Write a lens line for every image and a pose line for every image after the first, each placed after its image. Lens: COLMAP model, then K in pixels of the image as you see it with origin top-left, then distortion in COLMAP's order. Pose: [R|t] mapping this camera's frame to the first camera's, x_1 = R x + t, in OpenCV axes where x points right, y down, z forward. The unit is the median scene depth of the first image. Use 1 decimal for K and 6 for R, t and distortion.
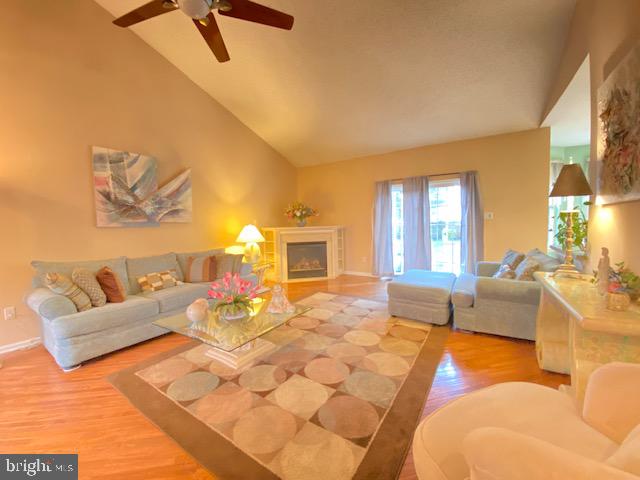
lens RADIAL K [[260.6, 0, 315.3], [0, 260.6, 239.3], [0, 0, 1]] dist [0.029693, -0.025410]
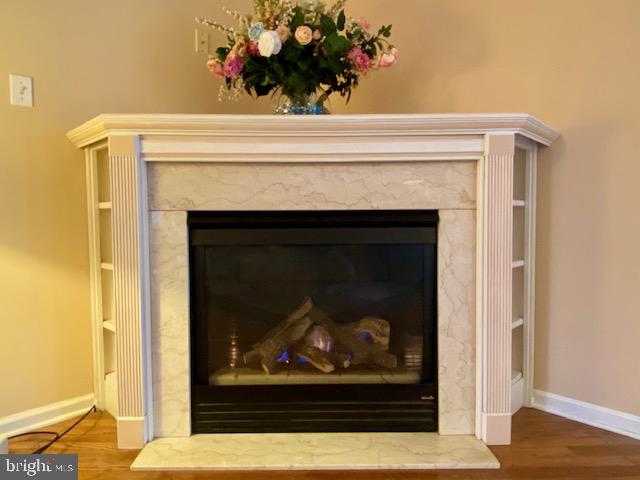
lens RADIAL K [[387.7, 0, 311.9], [0, 387.7, 240.8], [0, 0, 1]] dist [0.001943, -0.001270]
pose [[0.974833, 0.040928, -0.219148, 0.031906], [-0.044641, 0.998931, -0.012017, 0.047261], [0.218422, 0.021497, 0.975618, 1.200199]]
